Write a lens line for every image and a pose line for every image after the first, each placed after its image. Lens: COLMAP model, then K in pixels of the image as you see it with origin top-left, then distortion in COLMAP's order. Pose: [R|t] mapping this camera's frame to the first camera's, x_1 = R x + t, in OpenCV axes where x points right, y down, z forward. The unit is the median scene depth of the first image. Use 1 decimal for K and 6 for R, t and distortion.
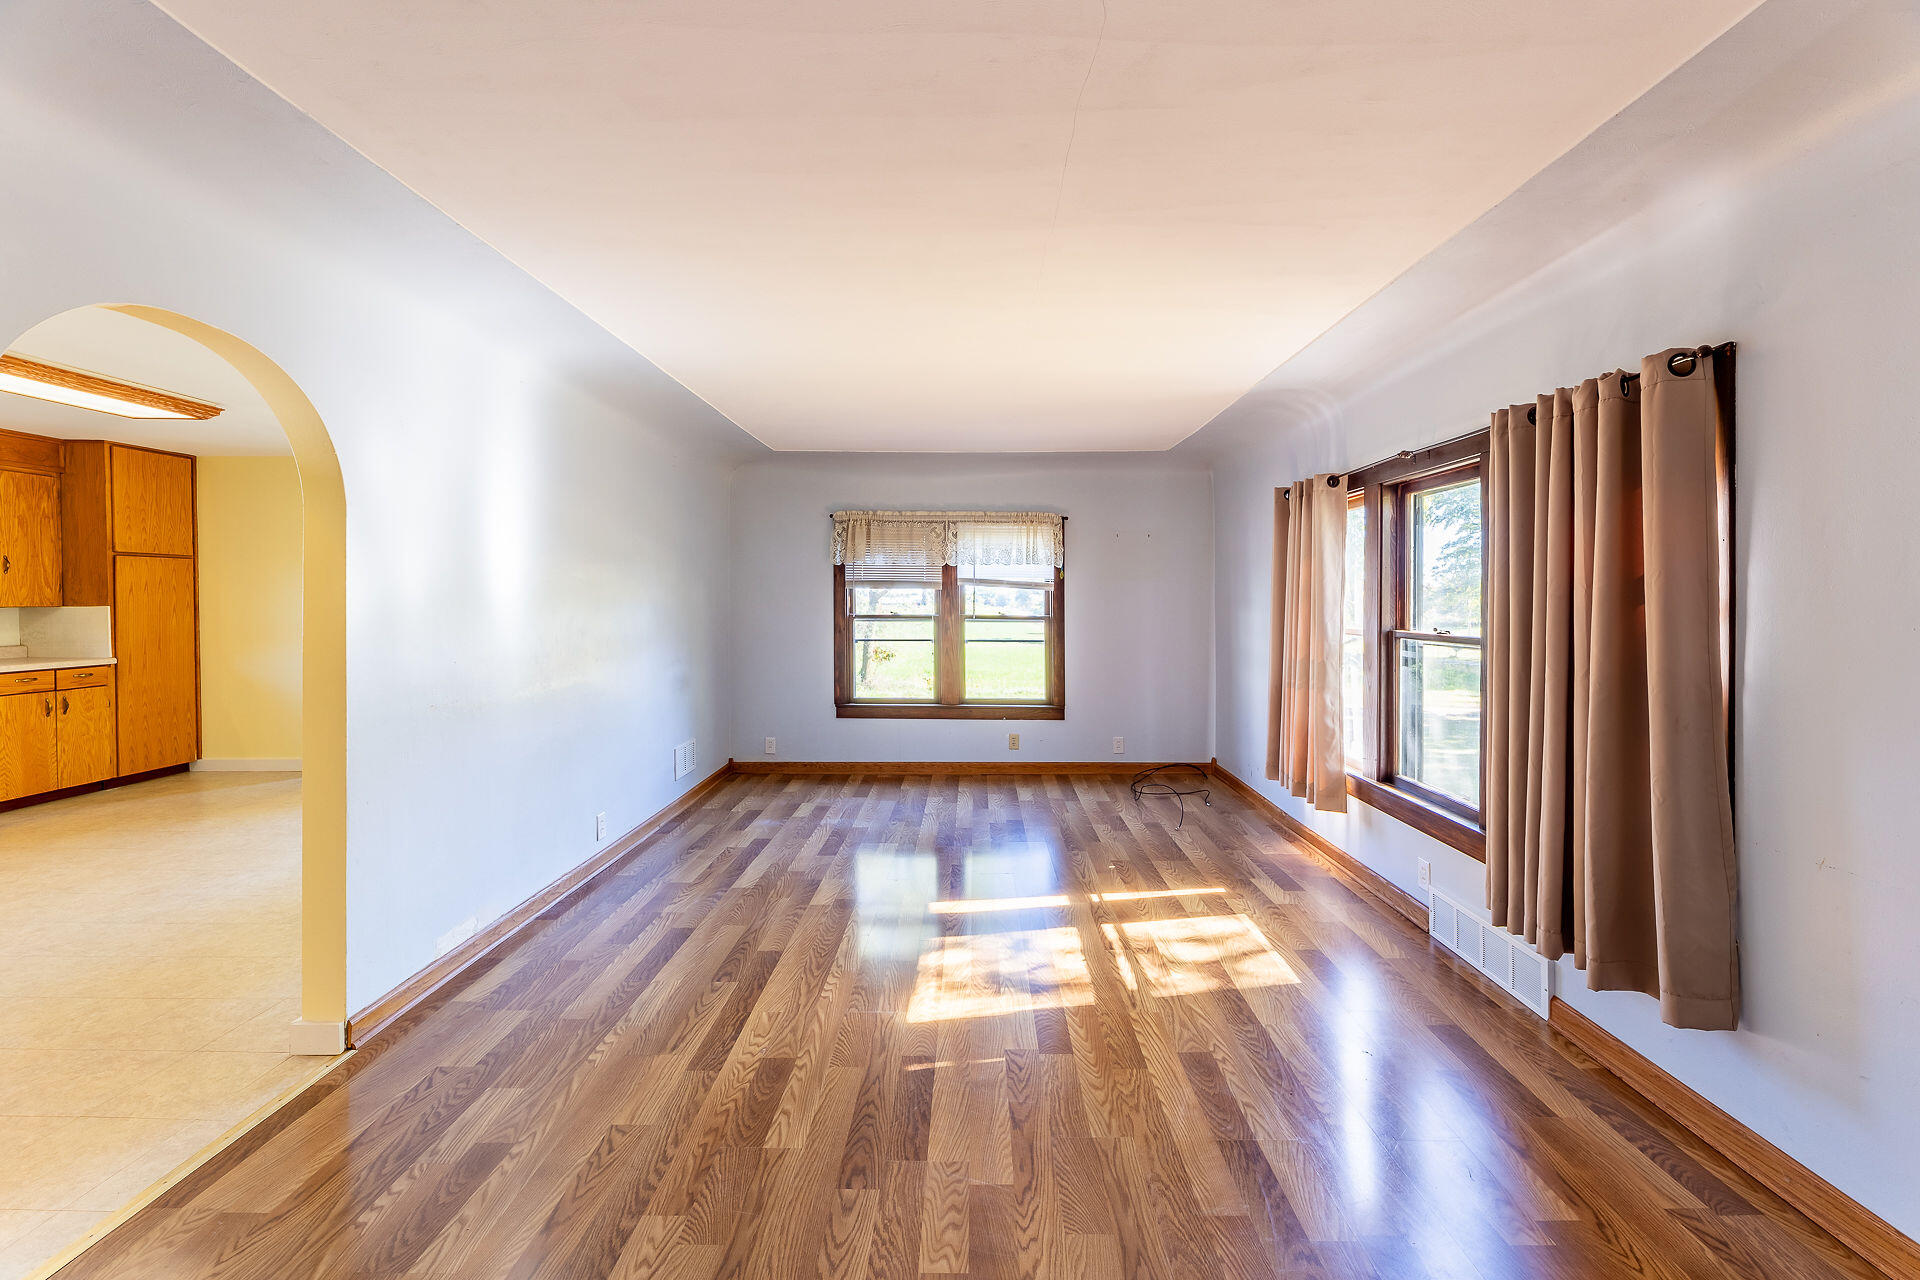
lens RADIAL K [[794.1, 0, 970.2], [0, 794.1, 598.5], [0, 0, 1]] dist [-0.000437, -0.000009]
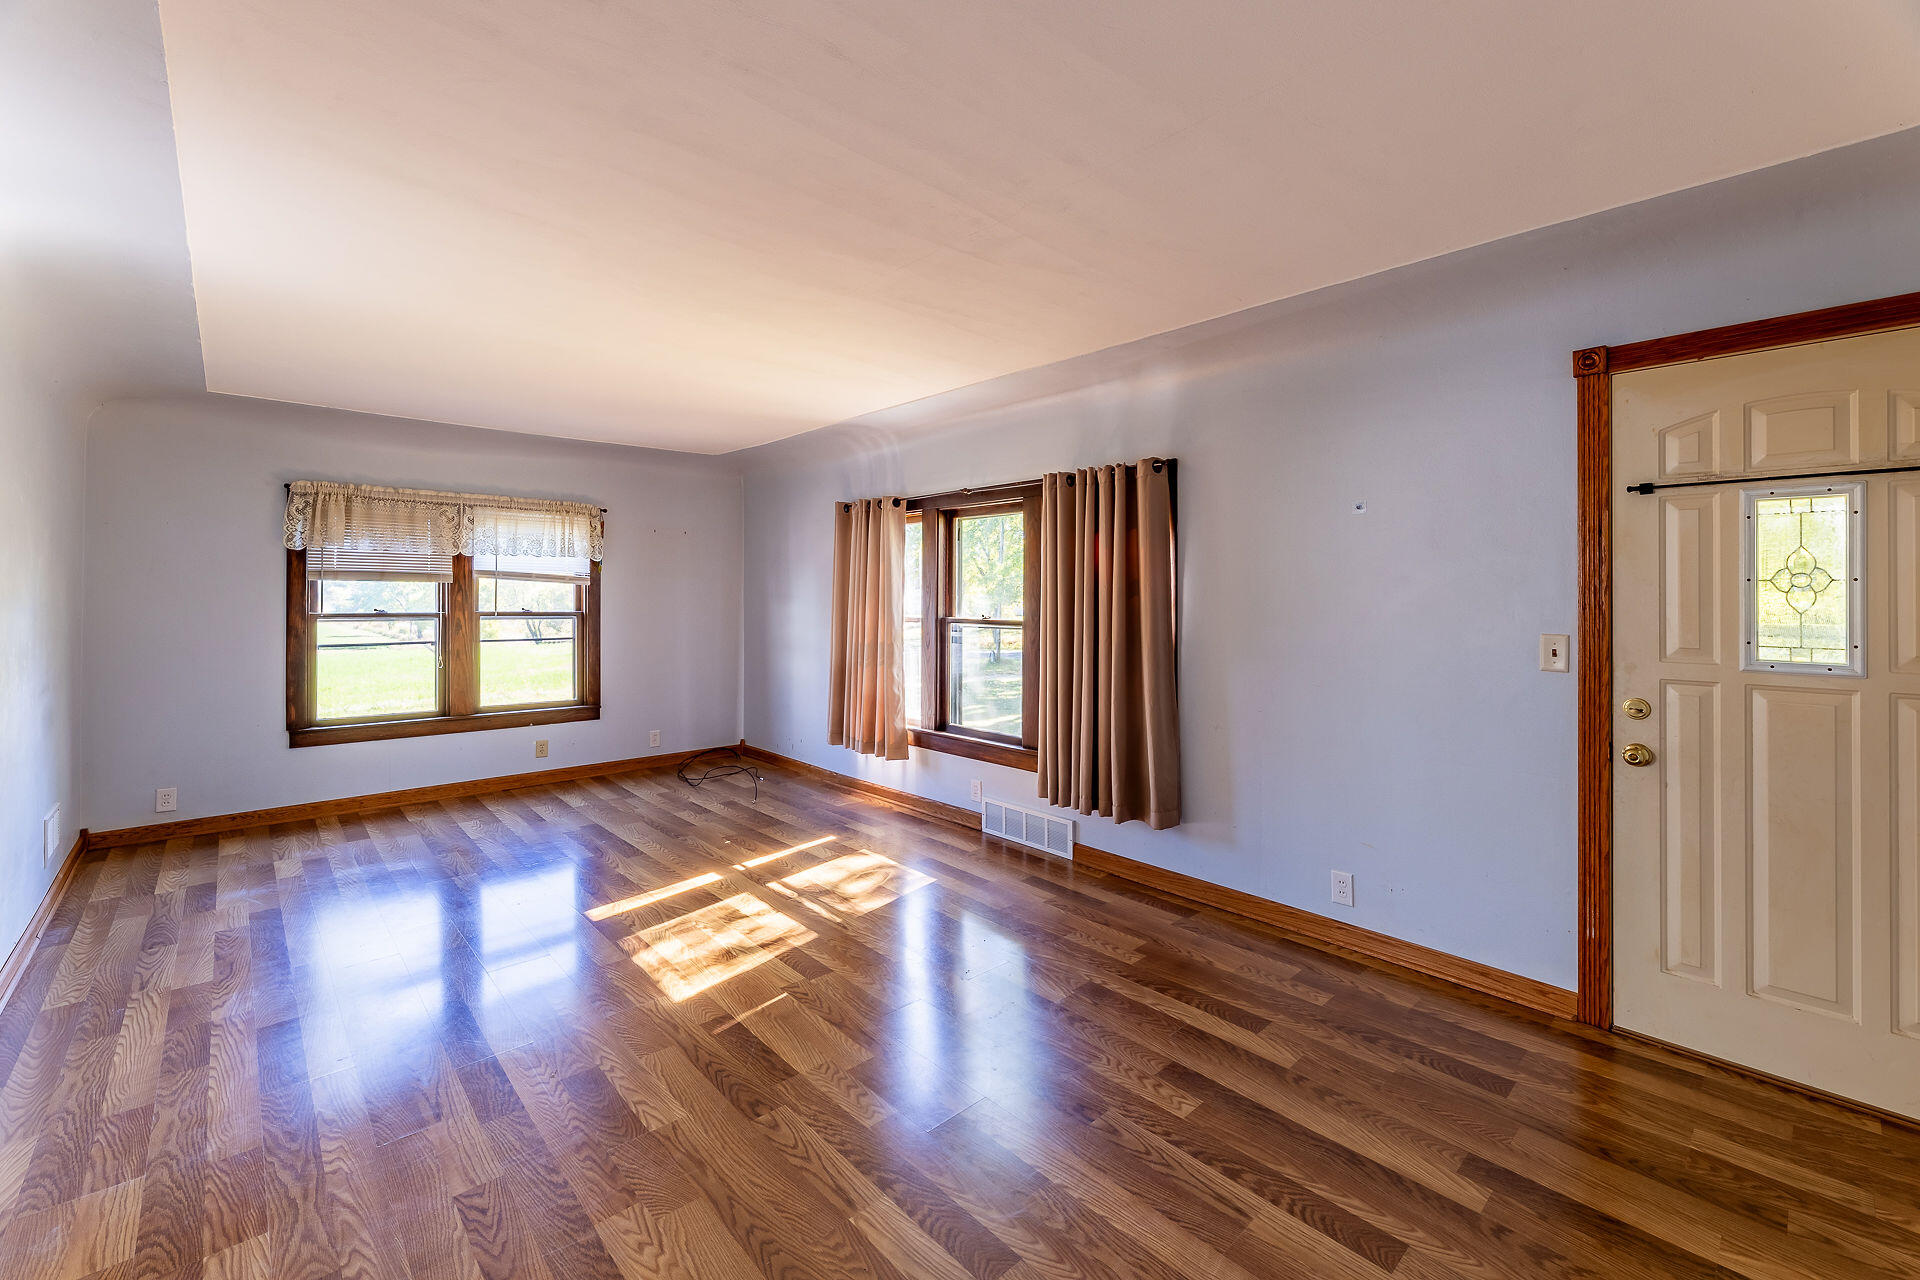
lens RADIAL K [[794.1, 0, 964.5], [0, 794.1, 589.5], [0, 0, 1]] dist [-0.000437, -0.000009]
pose [[0.731926, 0.003142, 0.681377, -0.274393], [-0.001352, 0.999994, -0.003159, -0.002827], [-0.681383, 0.001391, 0.731926, -0.012056]]
